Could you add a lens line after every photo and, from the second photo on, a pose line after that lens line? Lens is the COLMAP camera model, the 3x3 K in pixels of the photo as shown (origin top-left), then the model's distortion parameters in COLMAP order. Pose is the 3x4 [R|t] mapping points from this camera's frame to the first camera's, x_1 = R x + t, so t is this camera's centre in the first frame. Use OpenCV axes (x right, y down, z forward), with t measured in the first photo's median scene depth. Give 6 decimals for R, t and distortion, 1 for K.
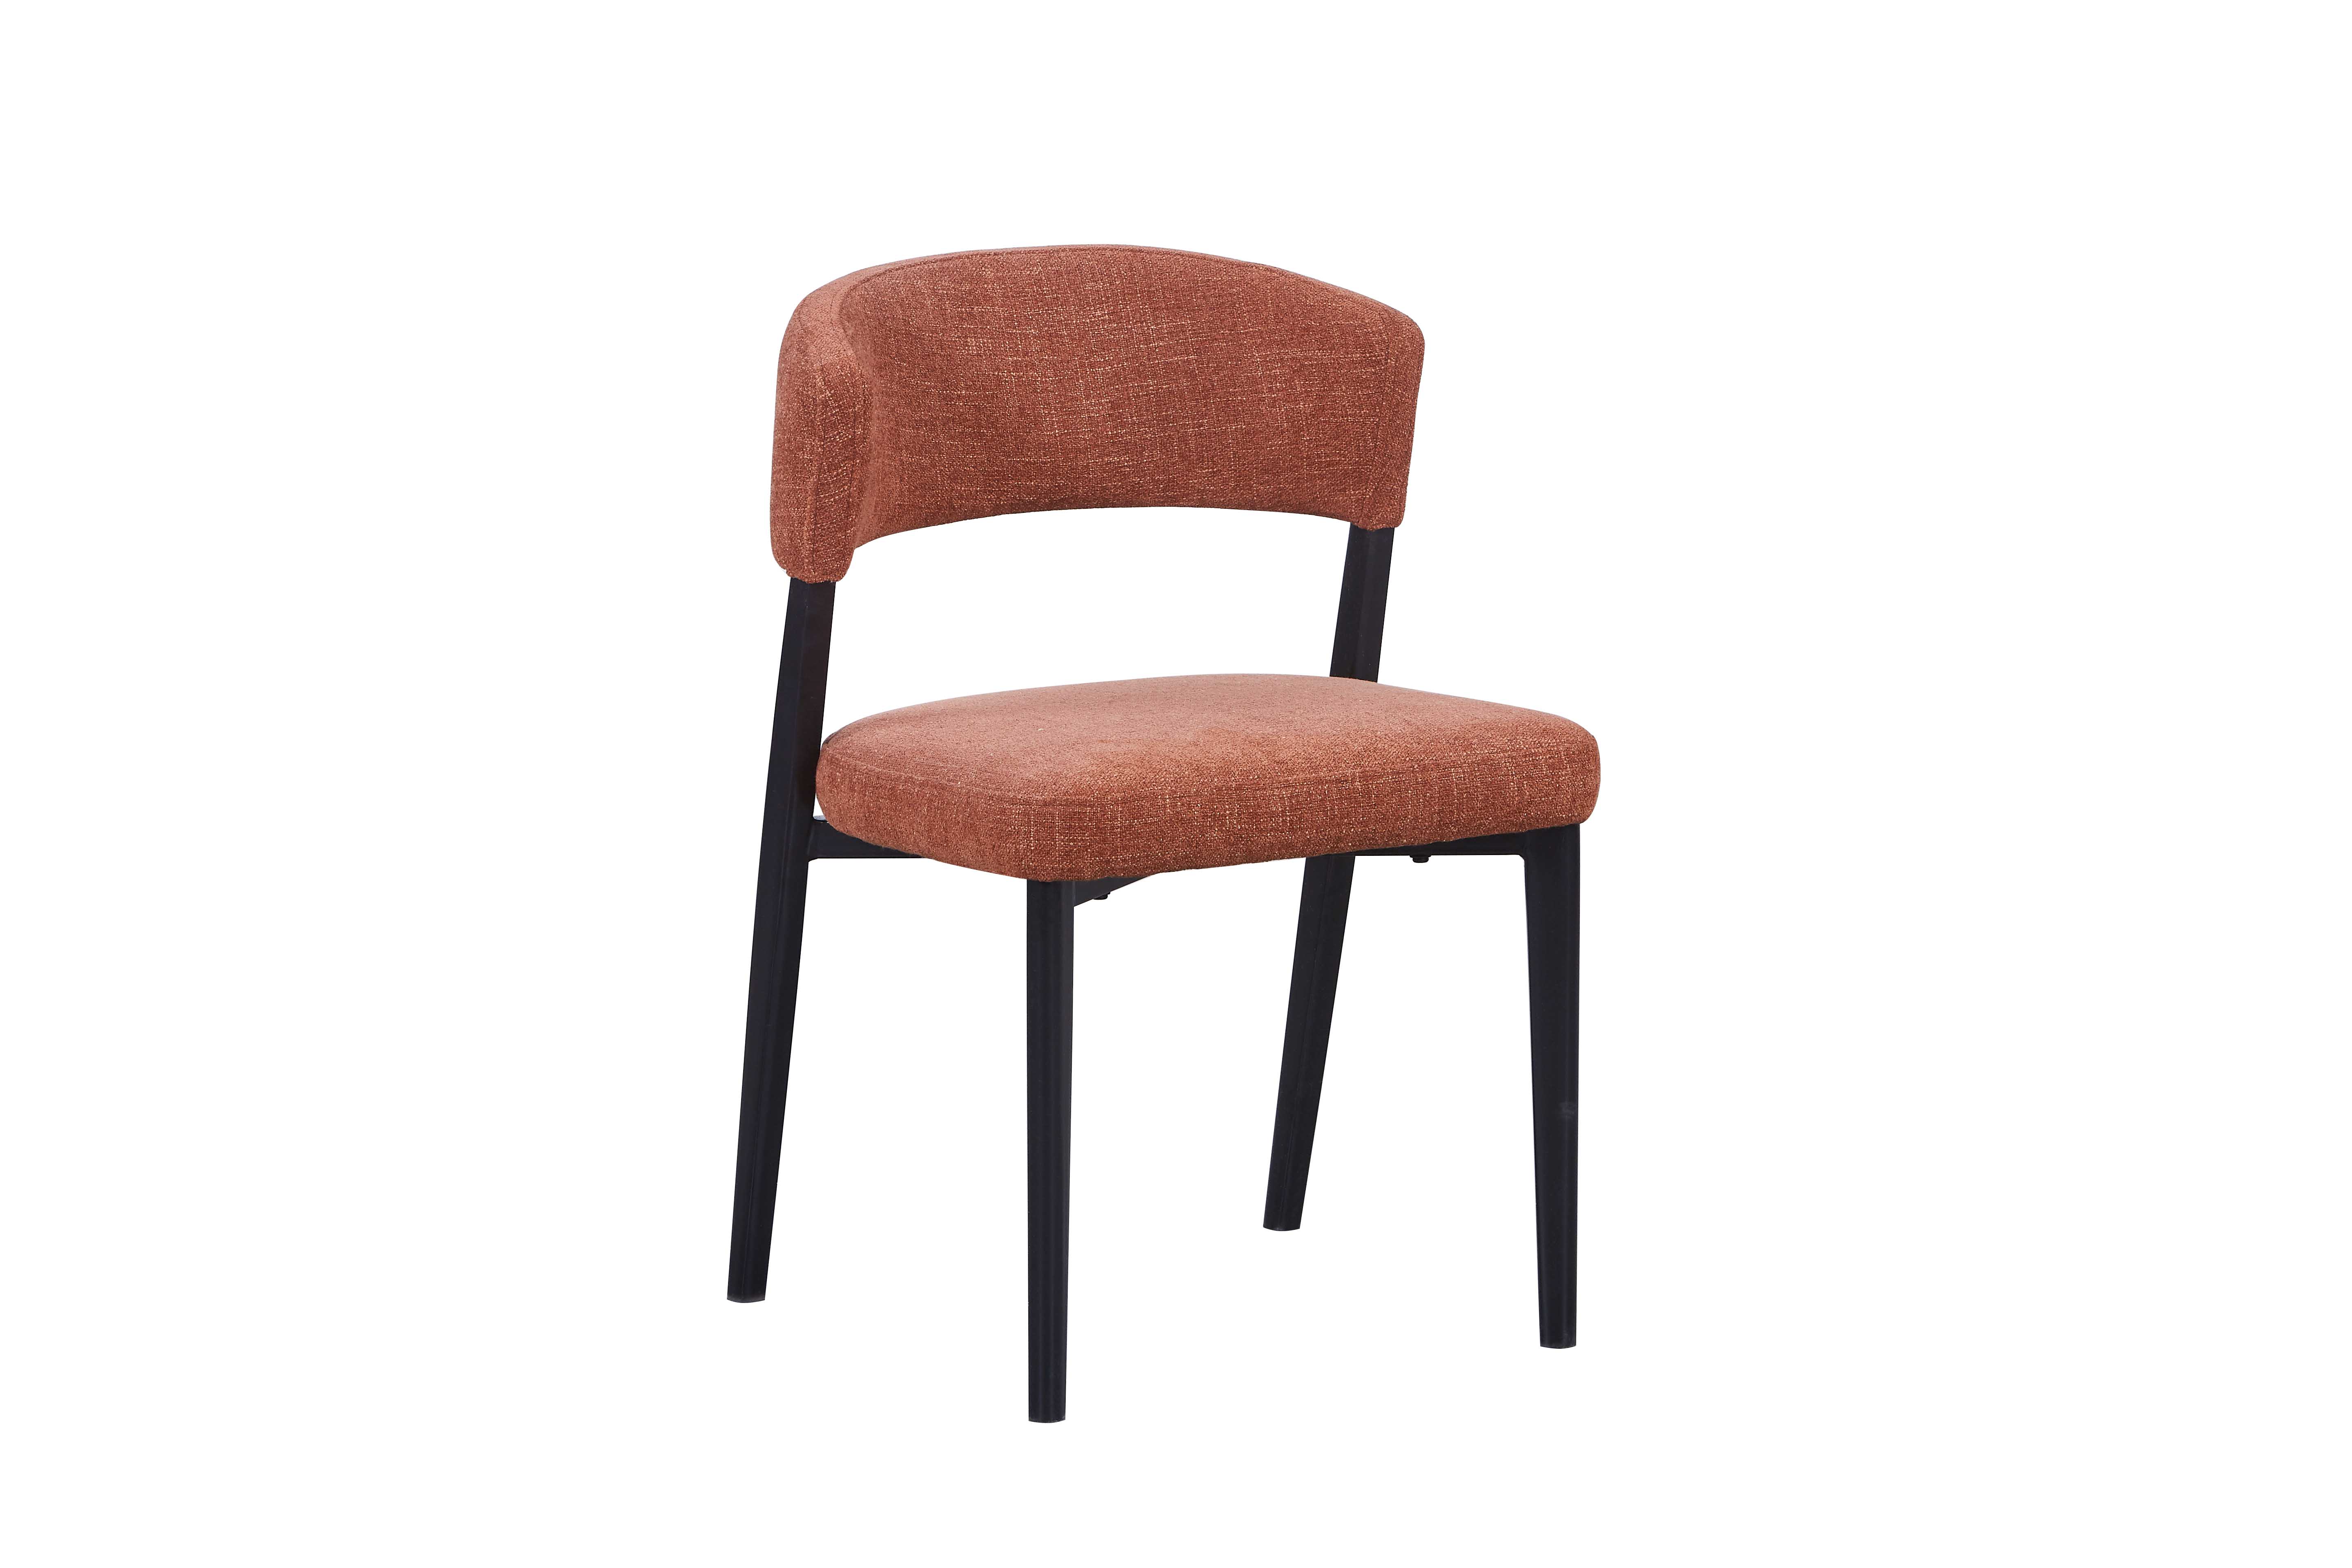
lens RADIAL K [[8632.2, 0, 1153.9], [0, 8632.2, 790.2], [0, 0, 1]] dist [1.683928, 0.000000]
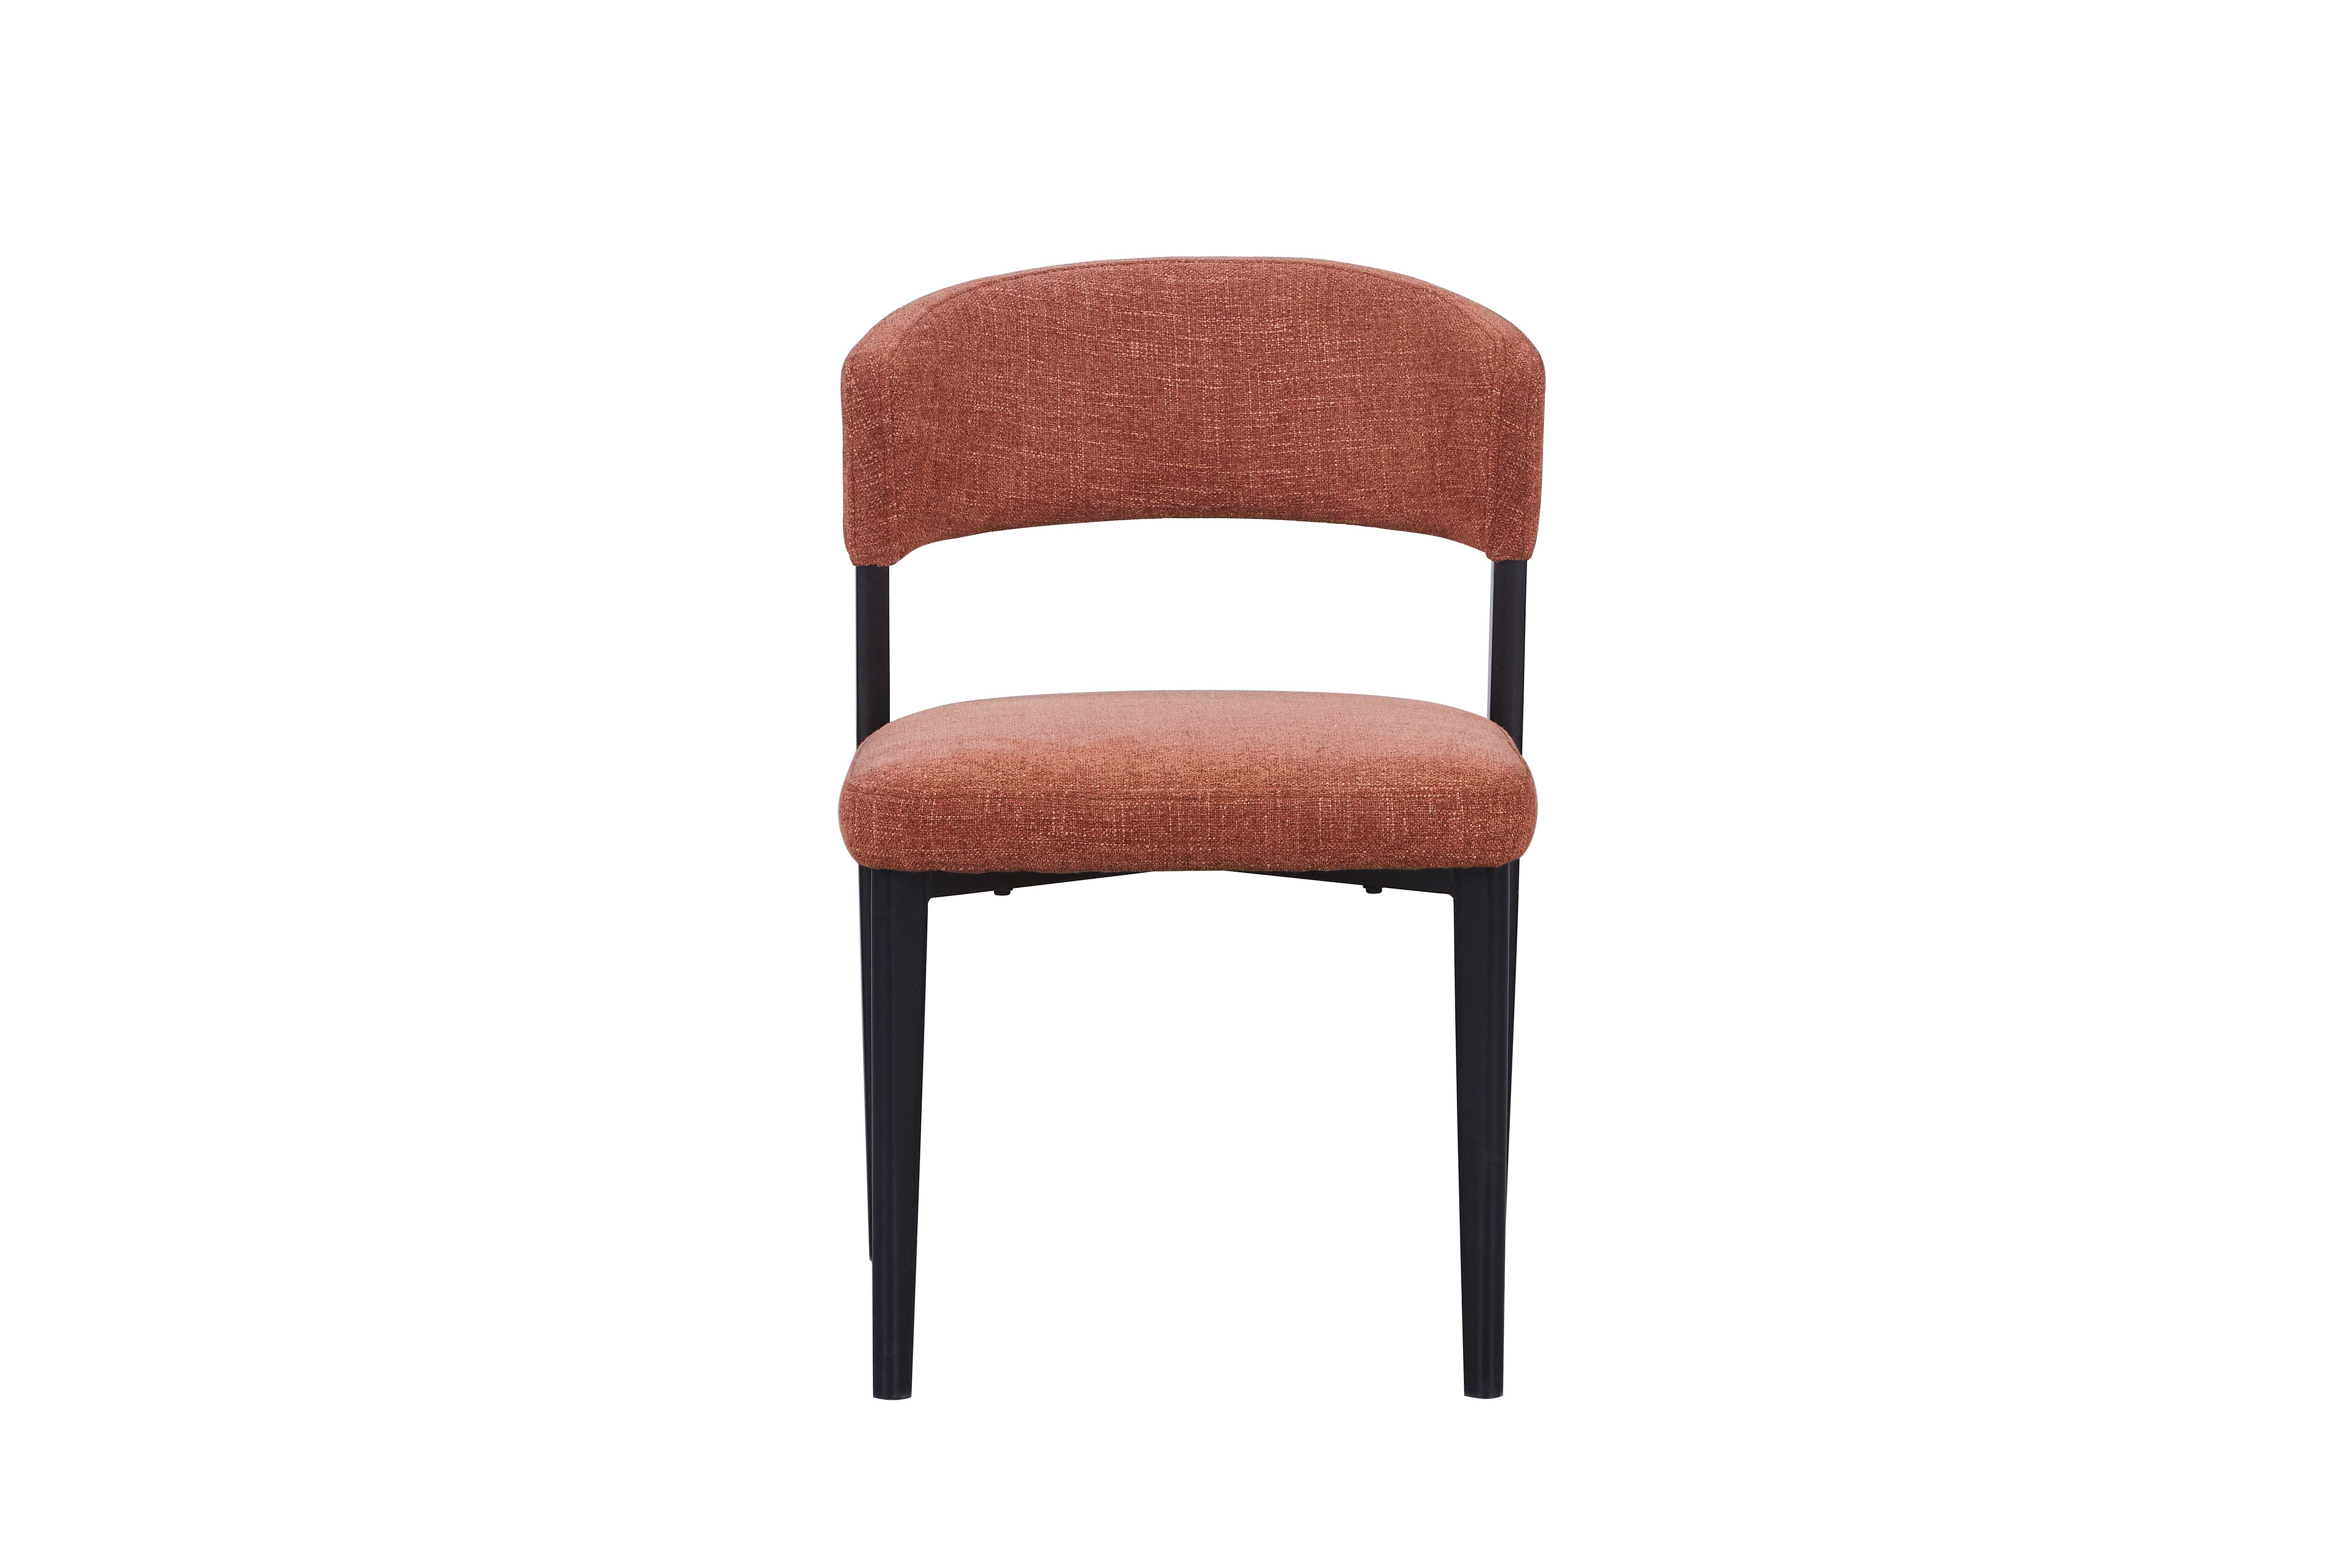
lens RADIAL K [[8632.2, 0, 1182.9], [0, 8632.2, 801.9], [0, 0, 1]] dist [1.683928, 0.000000]
pose [[0.868081, 0.088839, -0.488409, 0.485918], [-0.088706, 0.995781, 0.023466, -0.022977], [0.488434, 0.022954, 0.872299, 0.120593]]
